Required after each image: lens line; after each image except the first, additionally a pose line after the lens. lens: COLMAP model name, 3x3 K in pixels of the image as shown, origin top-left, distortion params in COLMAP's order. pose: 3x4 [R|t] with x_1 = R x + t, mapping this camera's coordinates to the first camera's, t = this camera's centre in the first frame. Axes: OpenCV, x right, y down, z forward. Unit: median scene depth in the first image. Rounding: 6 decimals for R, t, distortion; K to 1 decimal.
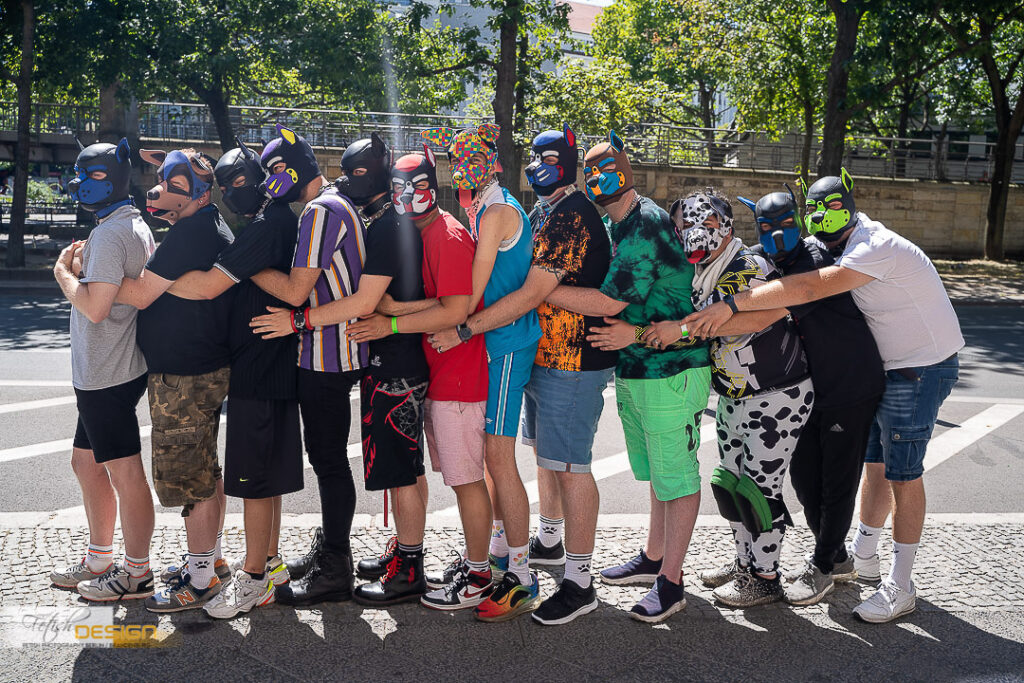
lens RADIAL K [[1003.8, 0, 526.4], [0, 1003.8, 346.5], [0, 0, 1]] dist [-0.033561, -0.007153]
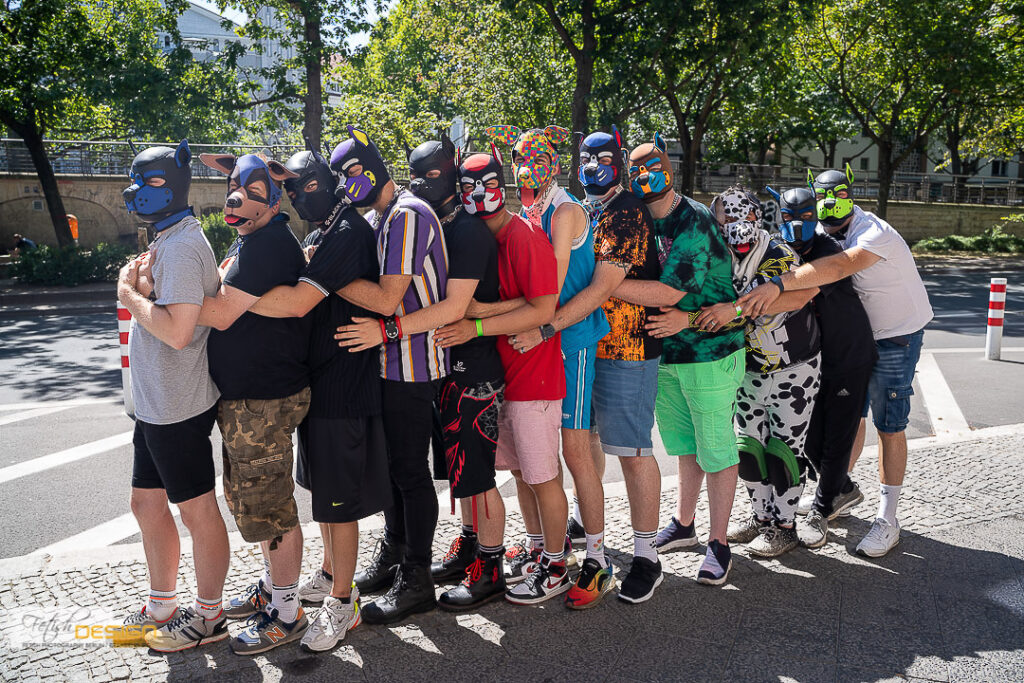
lens RADIAL K [[814.1, 0, 512.0], [0, 814.1, 341.5], [0, 0, 1]] dist [-0.090377, 0.006474]
pose [[0.960590, -0.072849, 0.268252, -0.309857], [0.069761, 0.997342, 0.021036, -0.022953], [-0.269071, -0.001494, 0.963119, 0.218786]]
